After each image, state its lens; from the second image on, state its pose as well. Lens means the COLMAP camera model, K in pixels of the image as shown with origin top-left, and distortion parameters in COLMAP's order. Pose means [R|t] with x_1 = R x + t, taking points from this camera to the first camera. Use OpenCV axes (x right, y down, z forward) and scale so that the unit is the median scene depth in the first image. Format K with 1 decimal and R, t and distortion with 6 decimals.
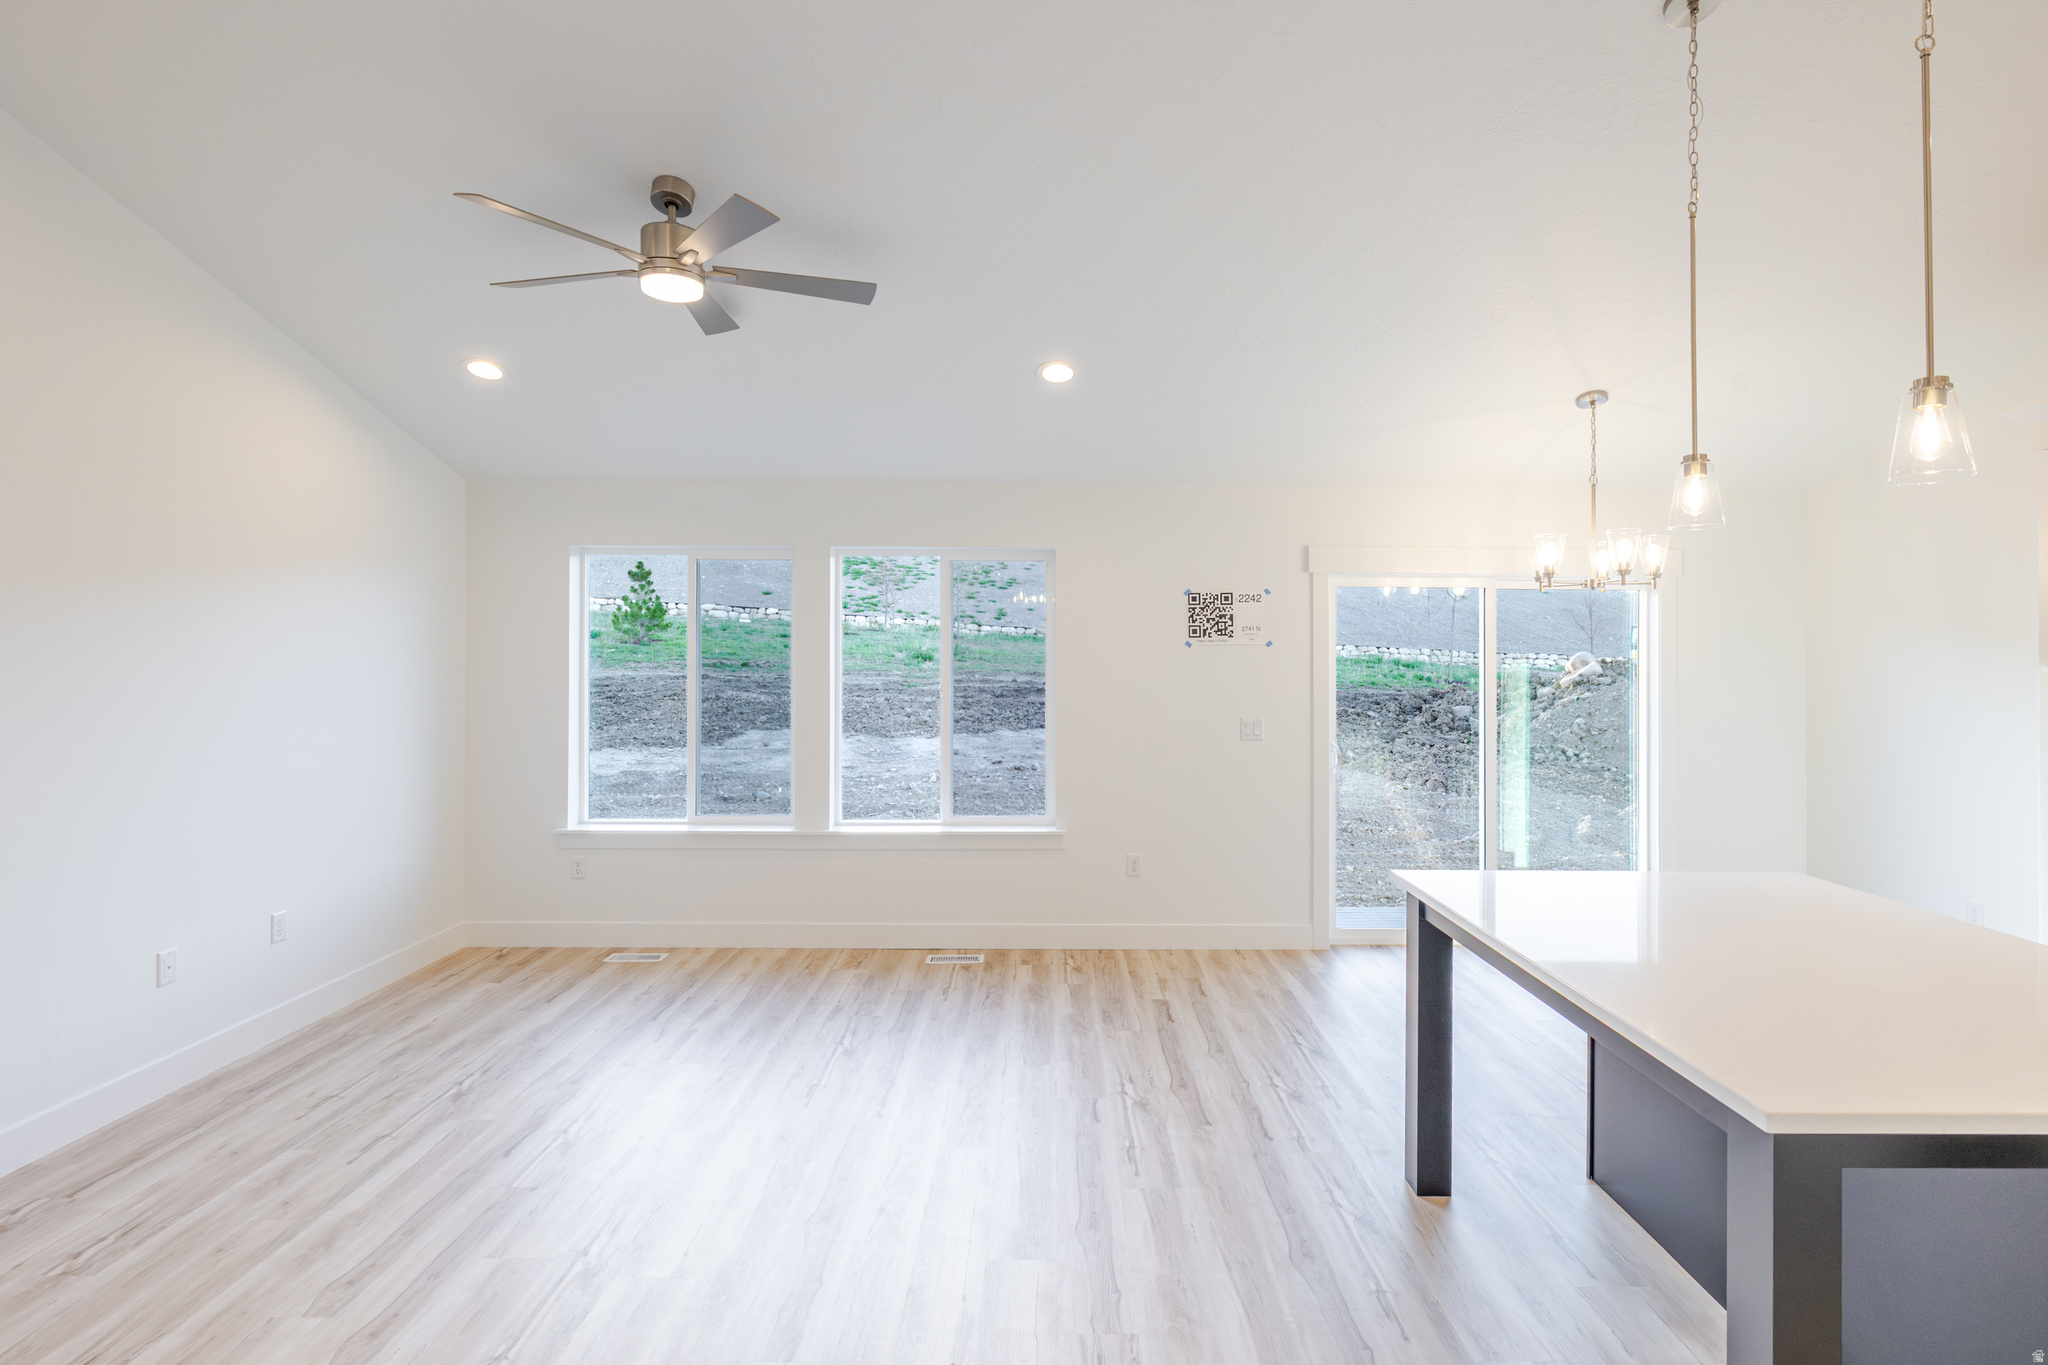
lens RADIAL K [[1004.8, 0, 1069.9], [0, 1004.8, 666.8], [0, 0, 1]] dist [-0.001136, 0.000980]
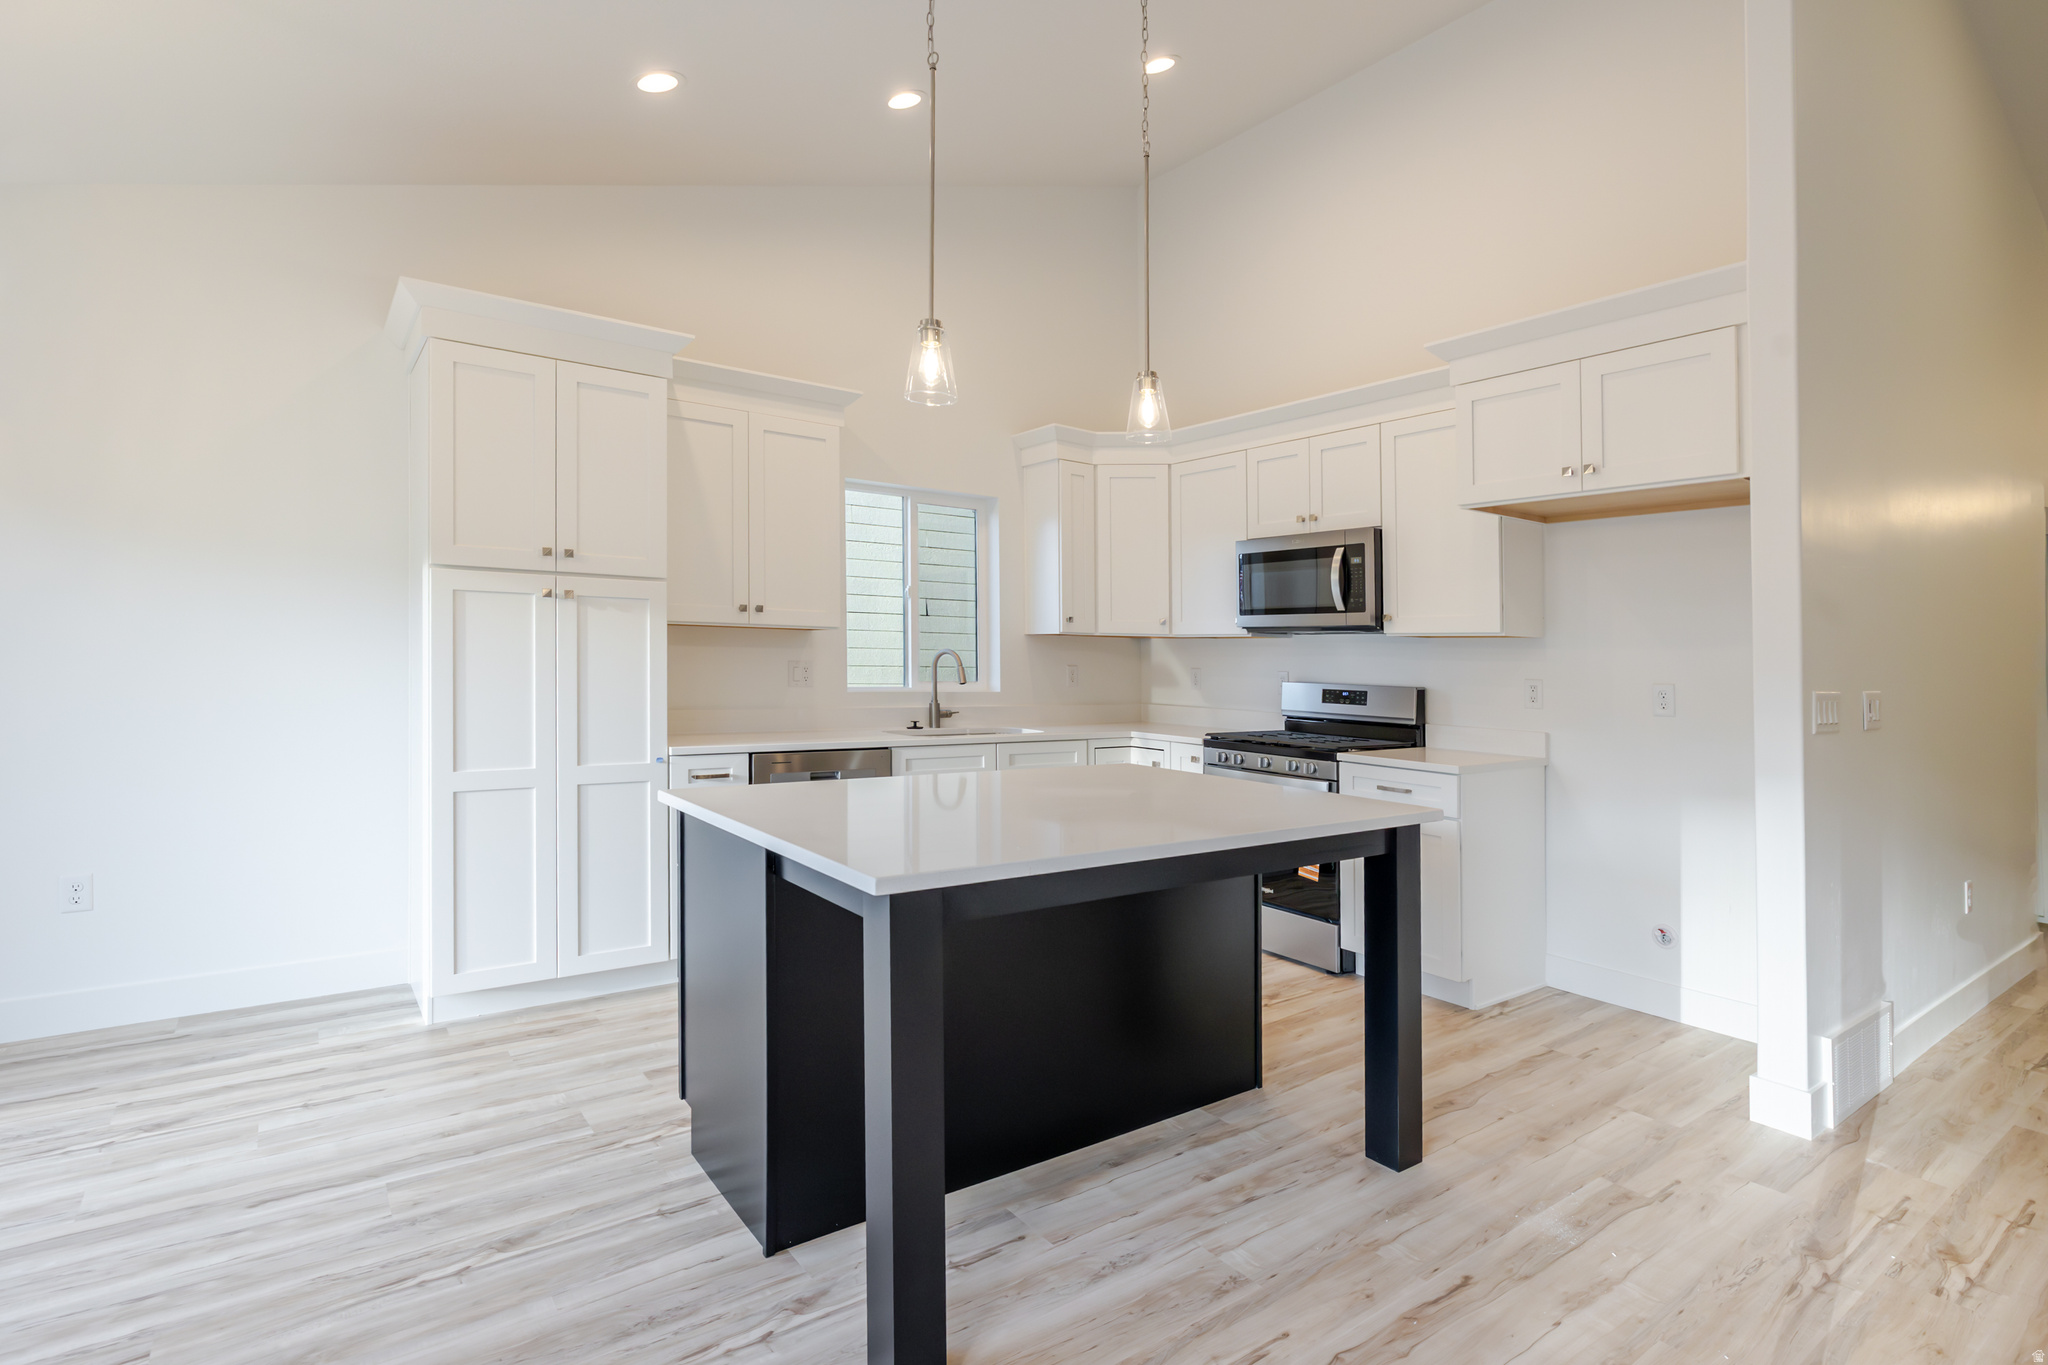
lens RADIAL K [[1022.0, 0, 1059.6], [0, 1022.0, 695.8], [0, 0, 1]] dist [-0.006043, 0.002105]
pose [[-0.582405, -0.048327, 0.811461, -0.159866], [-0.014041, 0.998680, 0.049399, 0.062887], [-0.812778, 0.017376, -0.582315, 1.123862]]
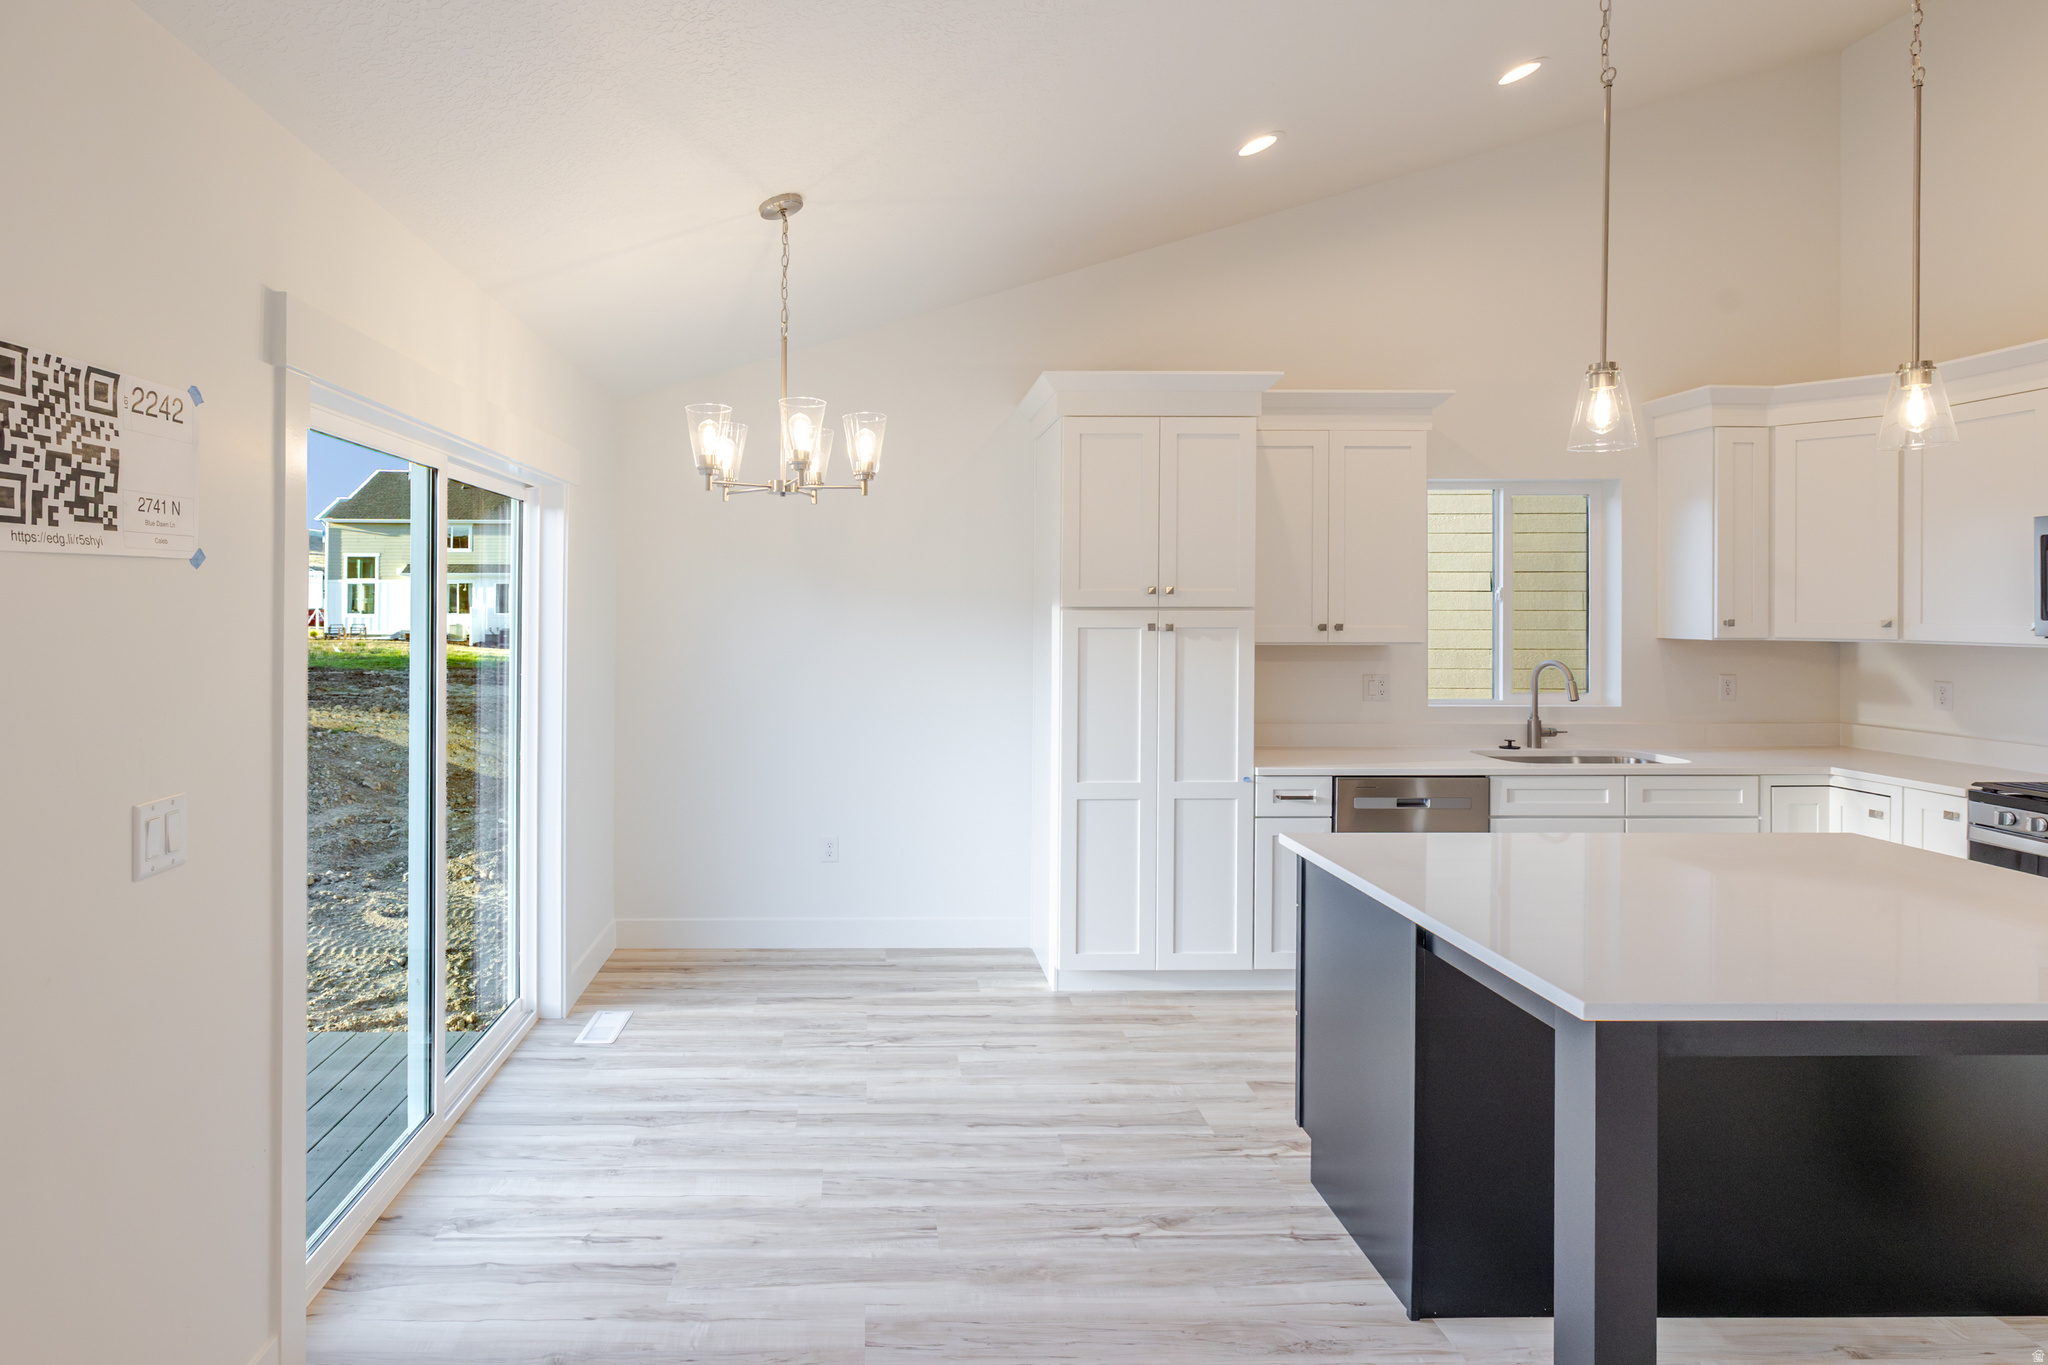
lens RADIAL K [[1036.5, 0, 876.2], [0, 1036.5, 658.8], [0, 0, 1]] dist [-0.003807, 0.000108]
pose [[0.018020, -0.057412, 0.998188, -0.196251], [0.013110, 0.998278, 0.057180, -0.017887], [-0.999752, 0.012056, 0.018742, 1.232260]]
